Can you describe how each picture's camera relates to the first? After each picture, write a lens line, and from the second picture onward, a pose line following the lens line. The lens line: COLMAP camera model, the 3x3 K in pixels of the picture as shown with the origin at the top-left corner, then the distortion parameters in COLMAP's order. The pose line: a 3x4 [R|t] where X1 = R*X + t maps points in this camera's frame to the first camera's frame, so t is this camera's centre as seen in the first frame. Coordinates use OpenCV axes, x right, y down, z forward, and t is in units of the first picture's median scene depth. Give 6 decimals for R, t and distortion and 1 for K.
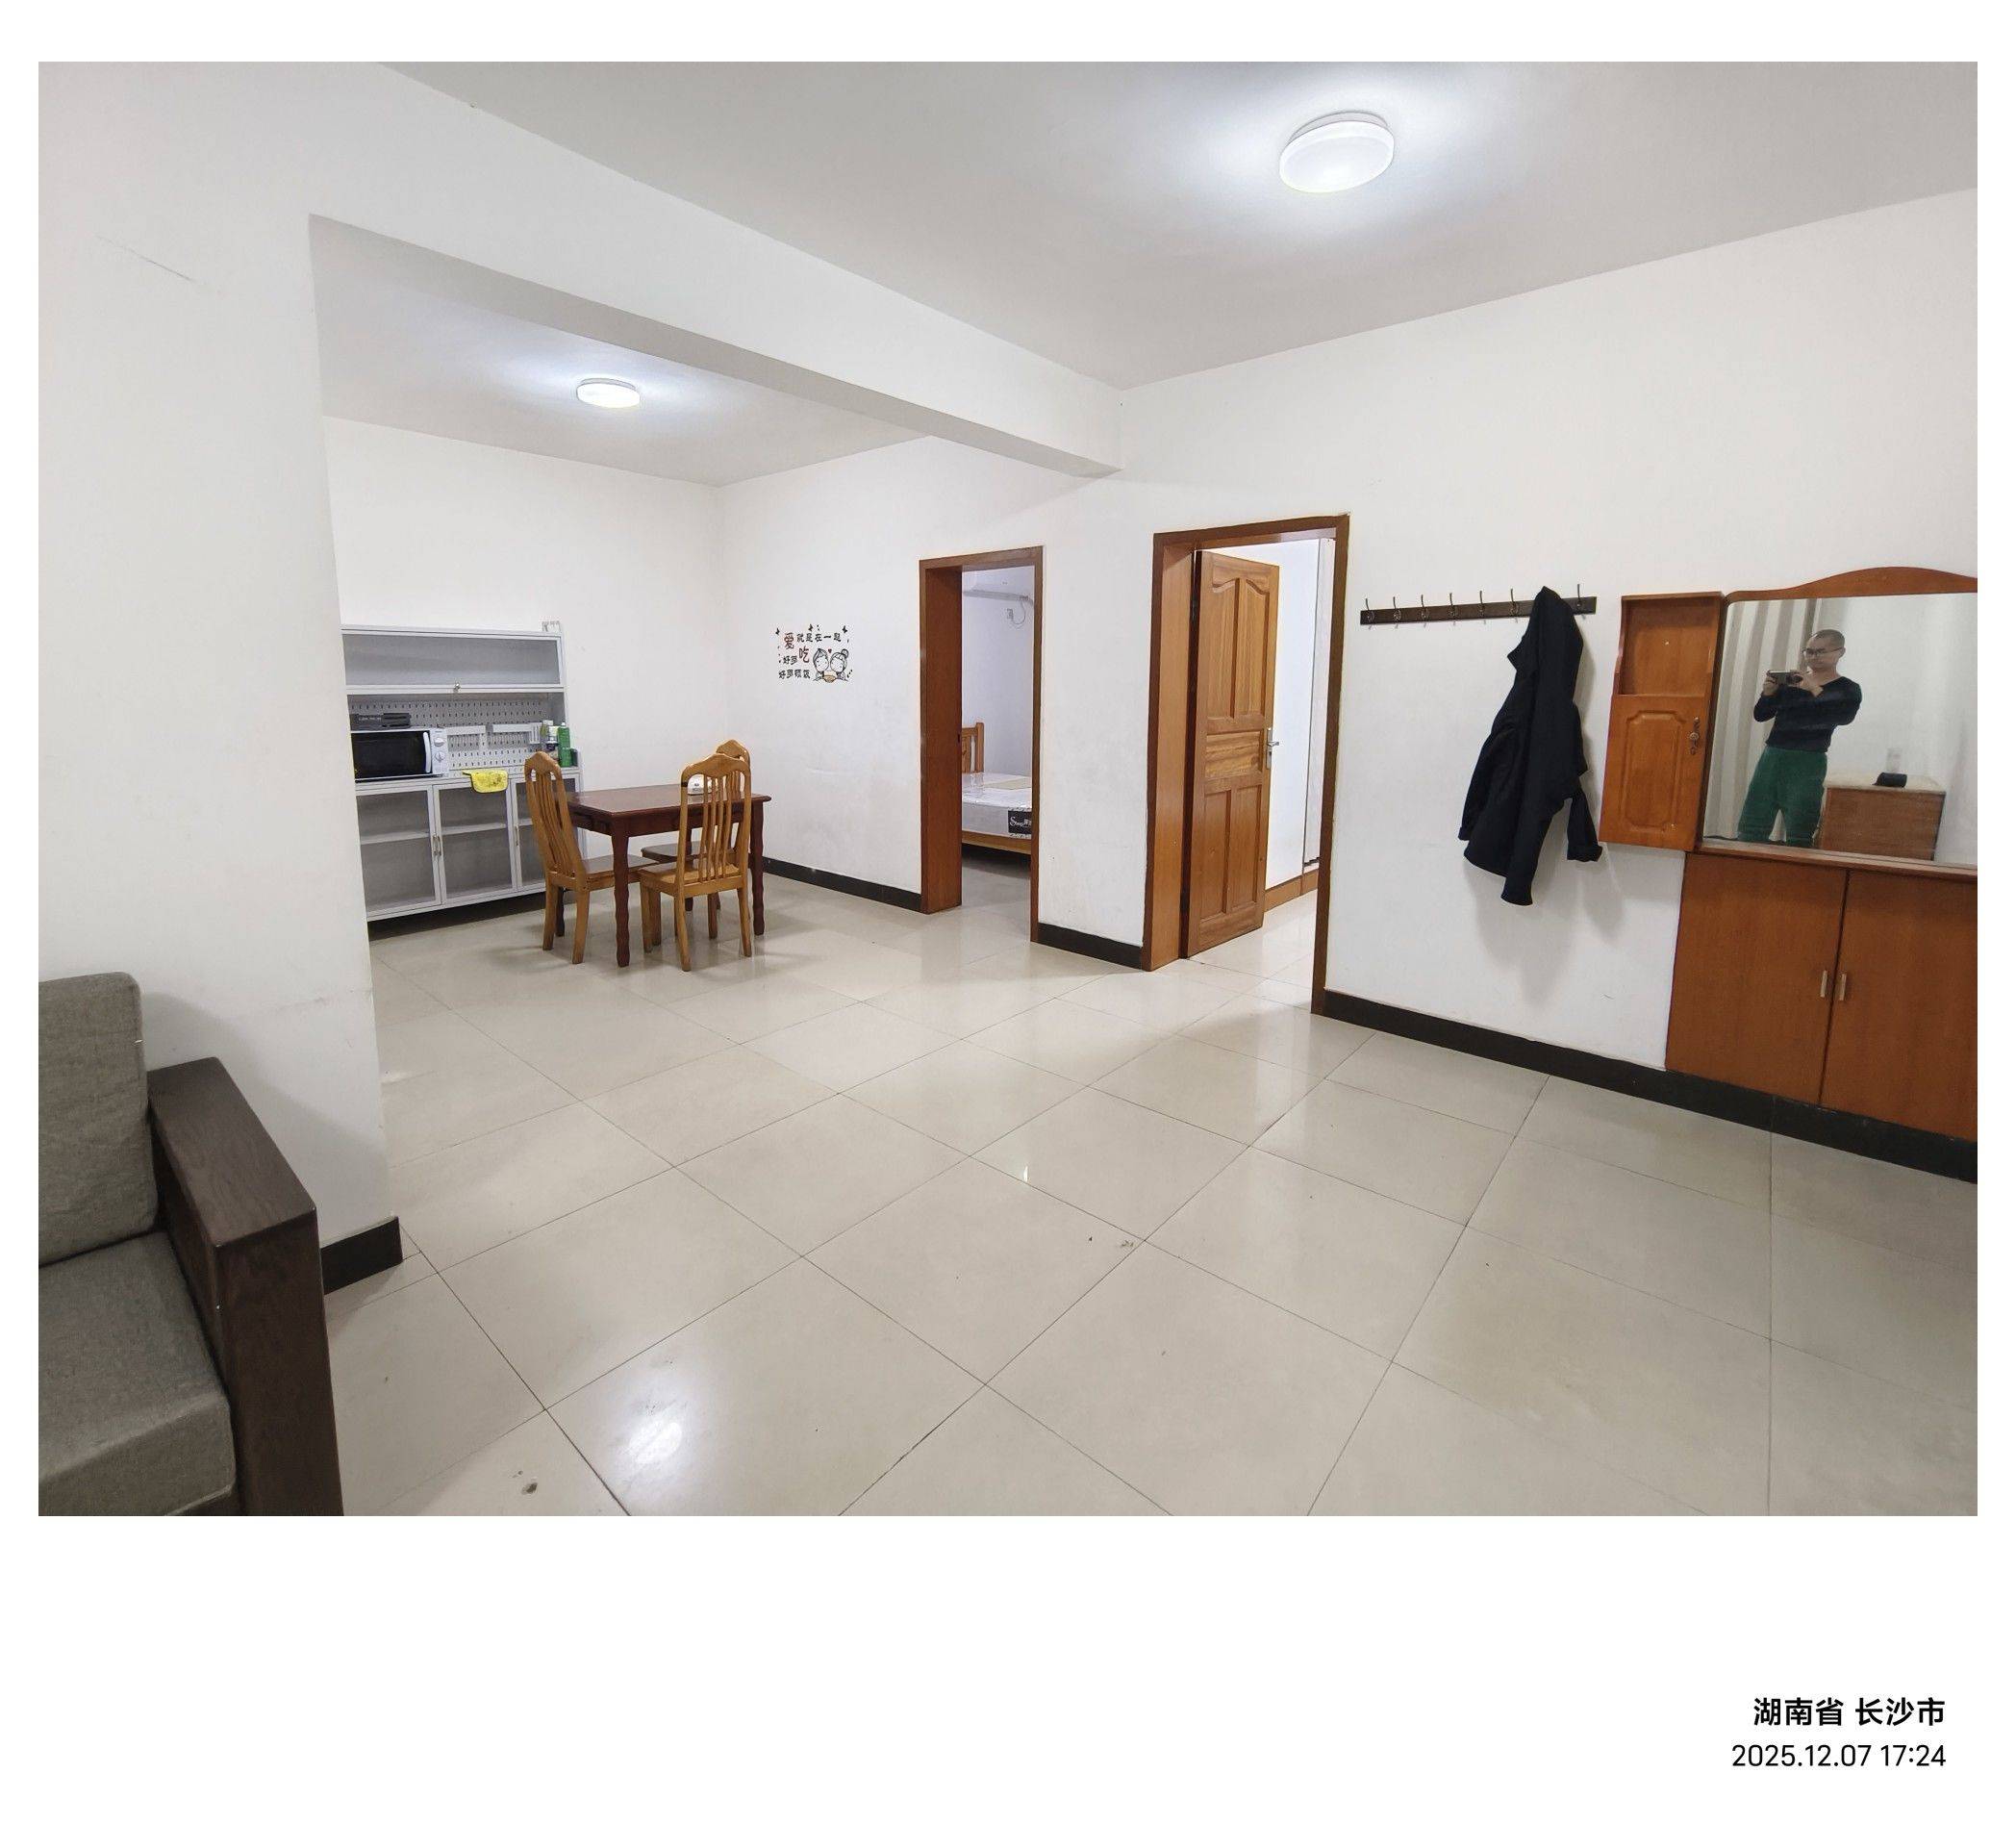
lens RADIAL K [[889.2, 0, 1011.8], [0, 889.2, 784.8], [0, 0, 1]] dist [-0.000088, 0.000535]
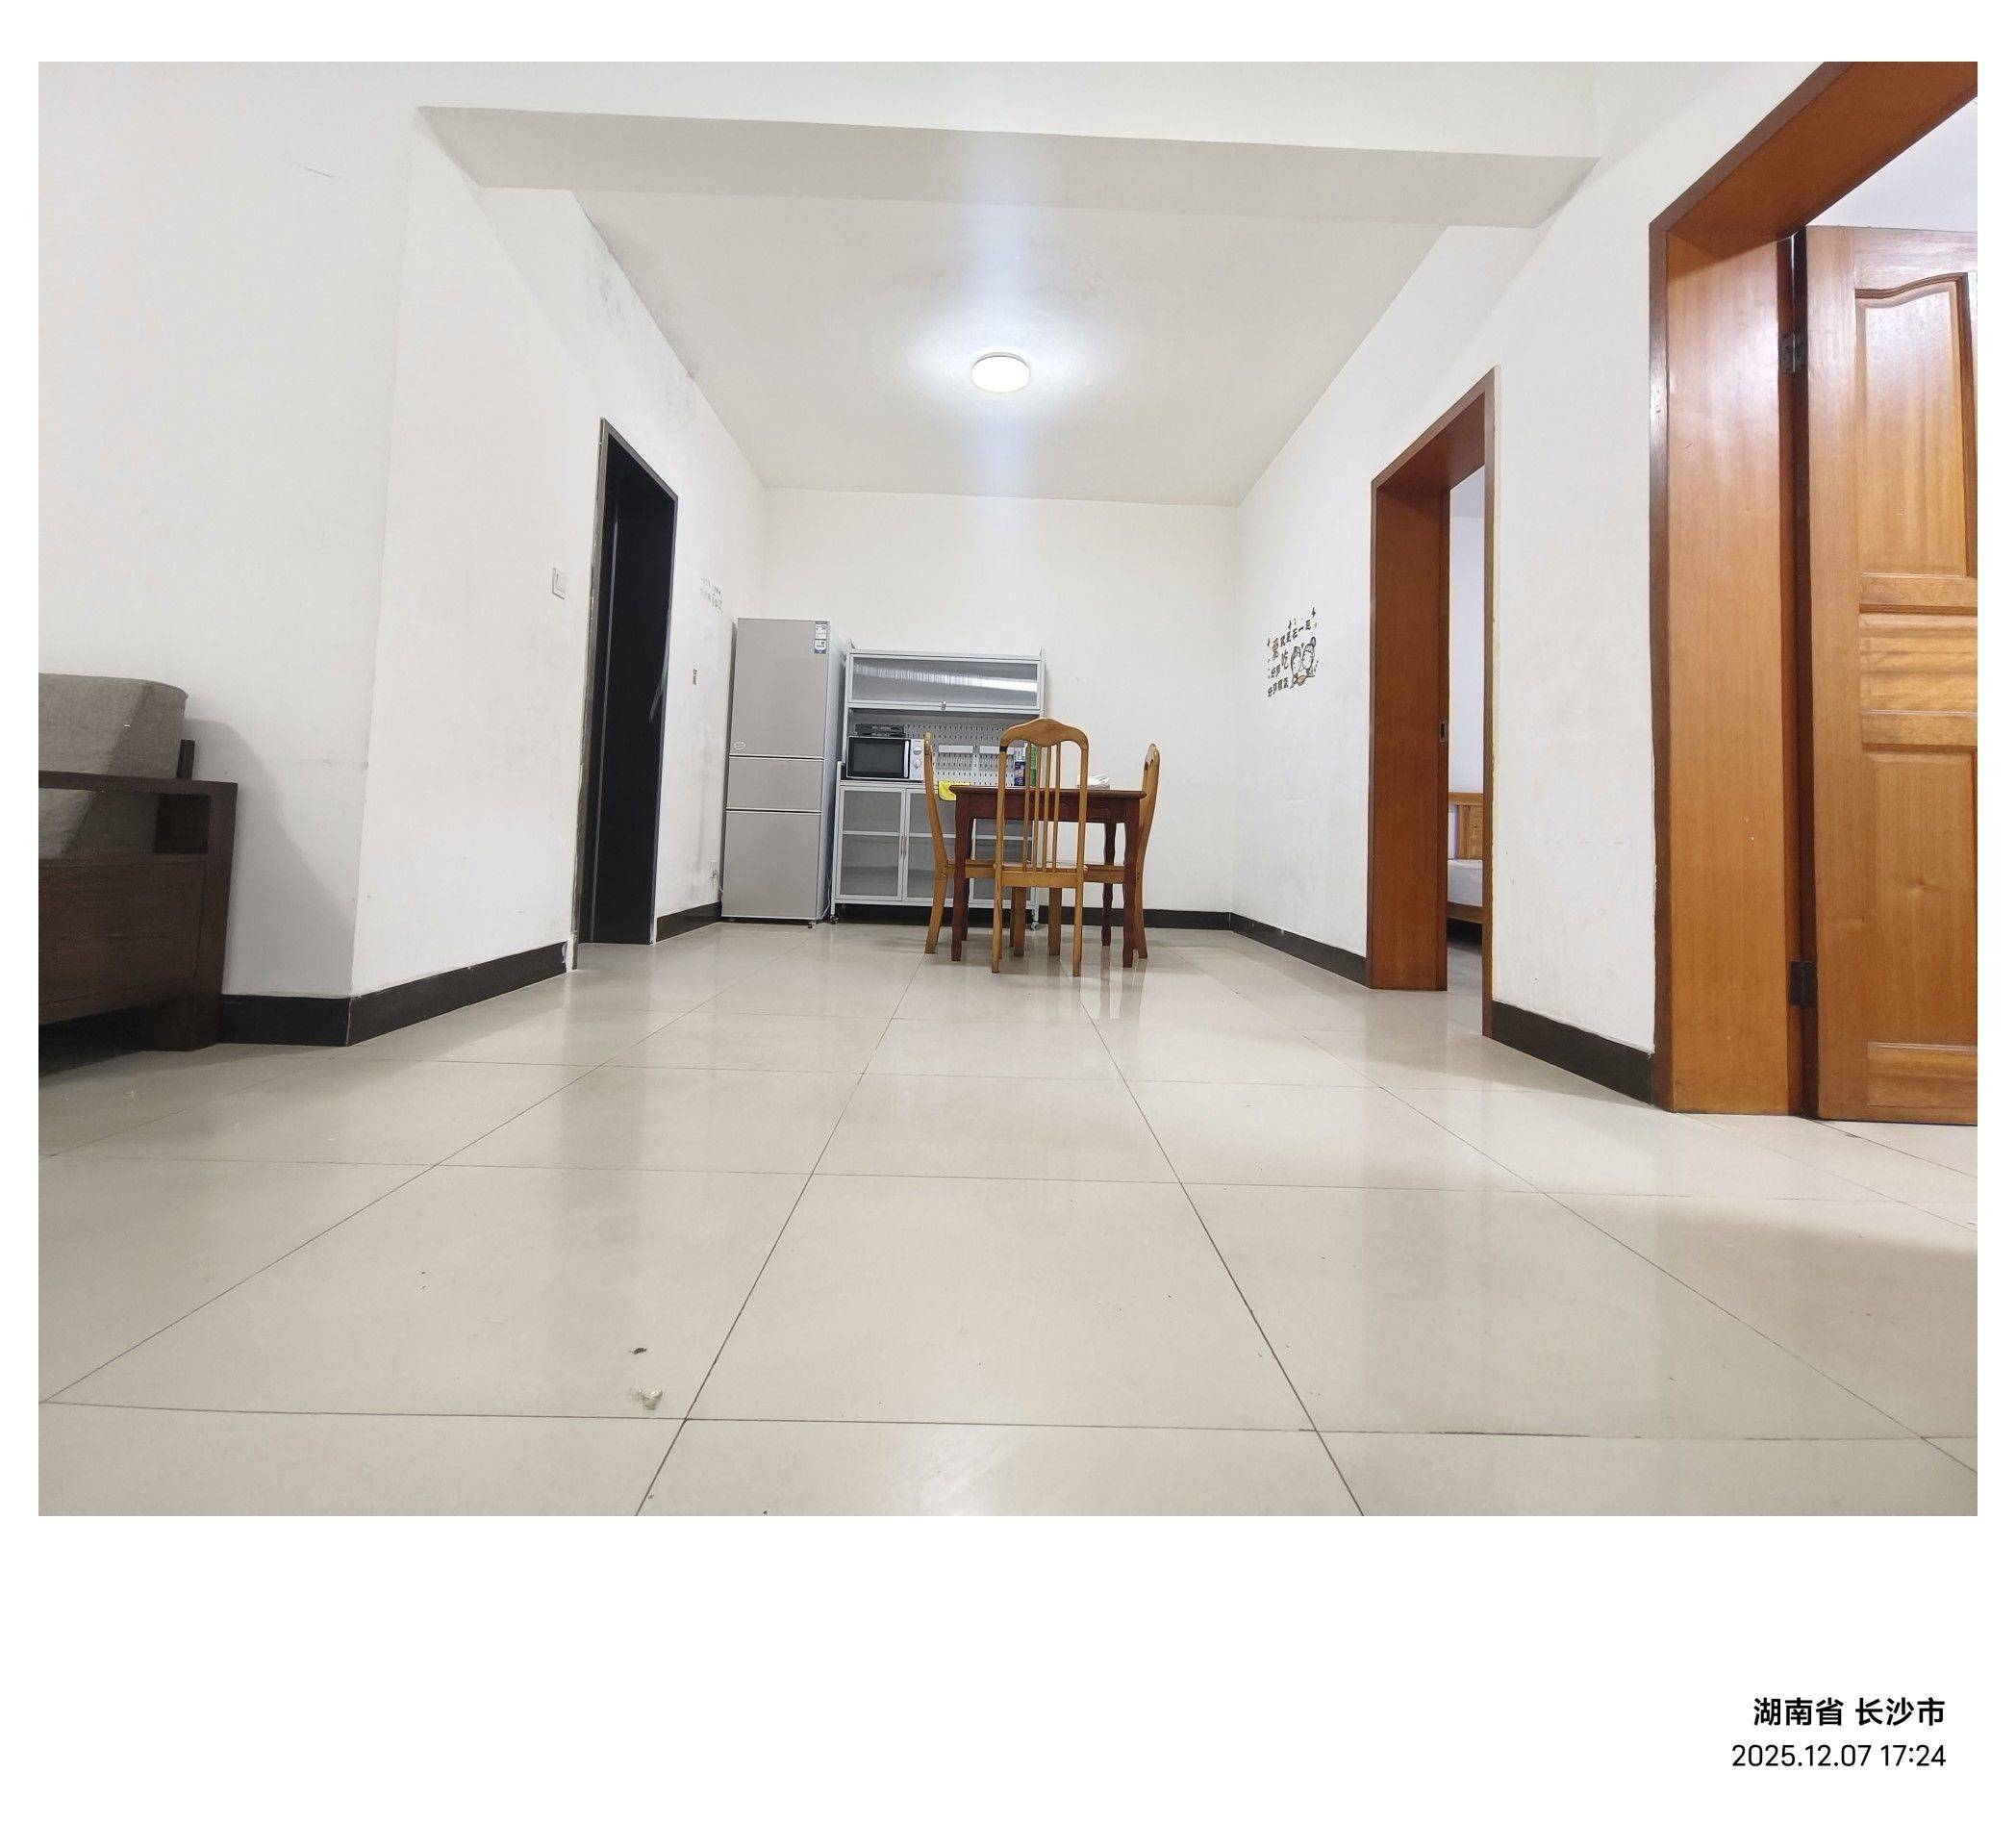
lens RADIAL K [[889.2, 0, 1011.8], [0, 889.2, 784.8], [0, 0, 1]] dist [-0.000088, 0.000535]
pose [[0.668702, -0.027078, -0.743037, 0.243981], [-0.115804, 0.983348, -0.140054, 0.132358], [0.734457, 0.179702, 0.654431, 0.377977]]
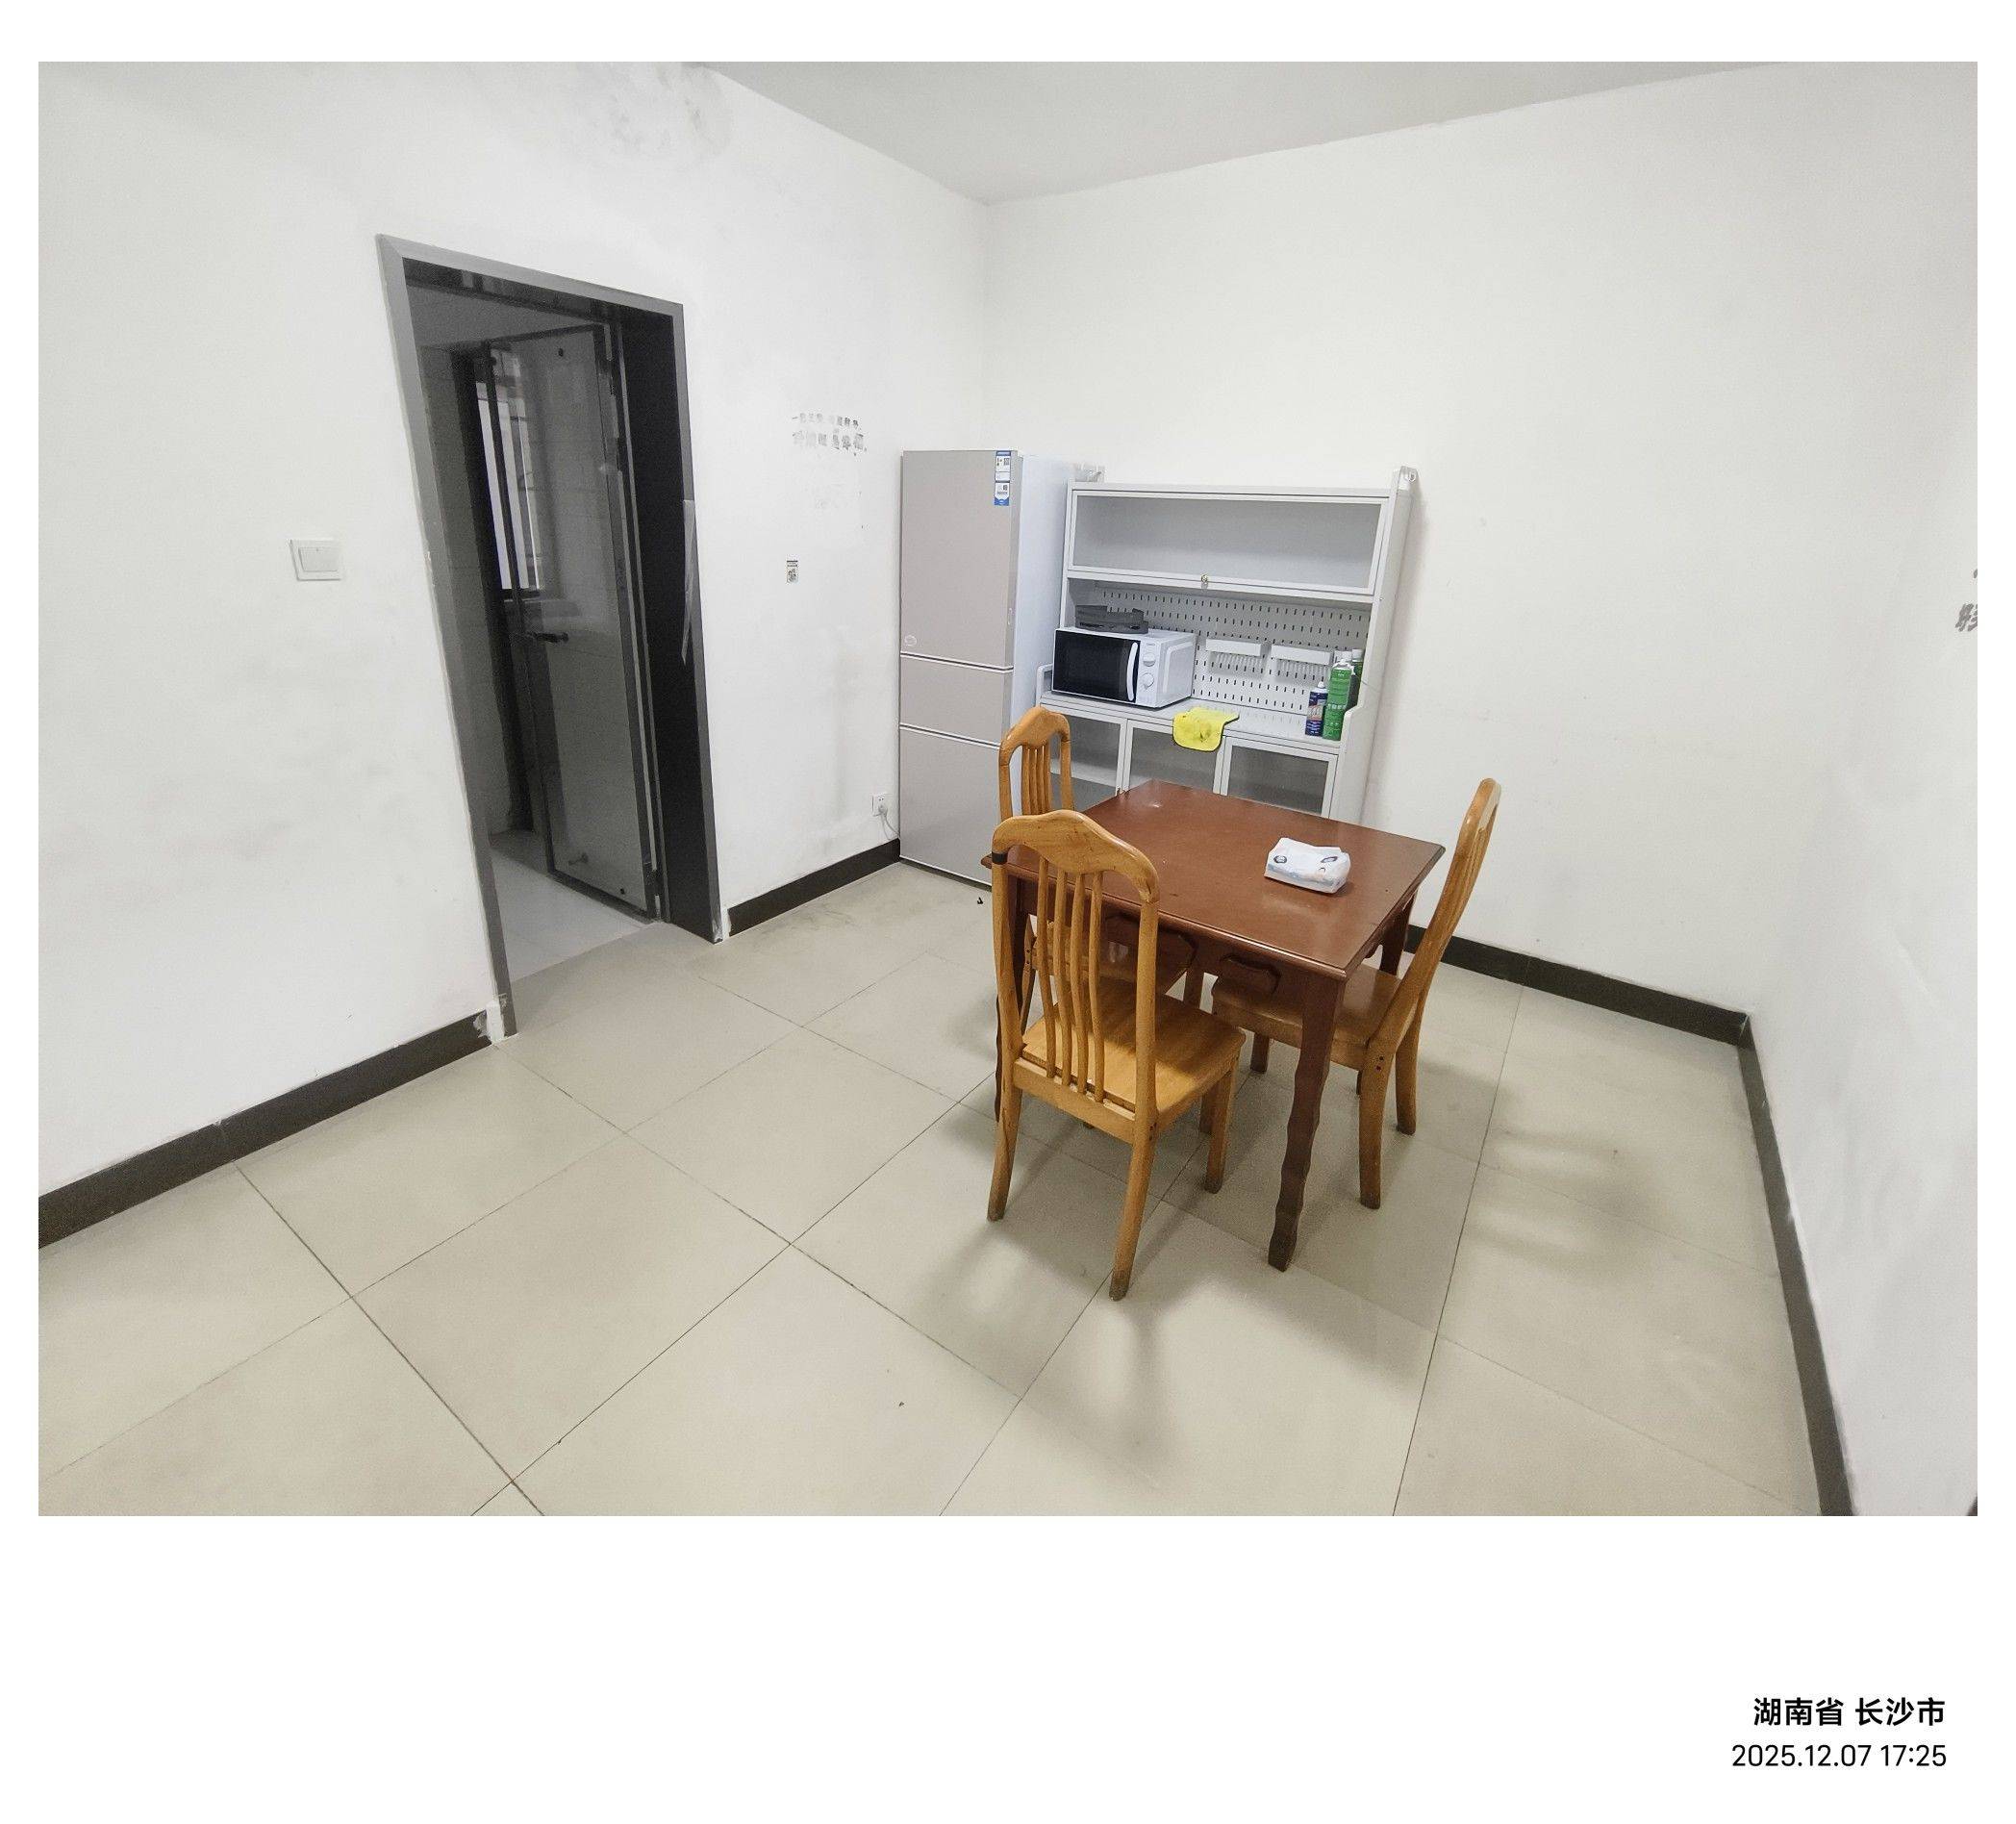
lens RADIAL K [[889.2, 0, 1011.8], [0, 889.2, 784.8], [0, 0, 1]] dist [-0.000088, 0.000535]
pose [[0.111093, 0.292738, -0.949717, 0.018201], [-0.152165, 0.949375, 0.274832, -0.128269], [0.982092, 0.113982, 0.150014, 0.805153]]
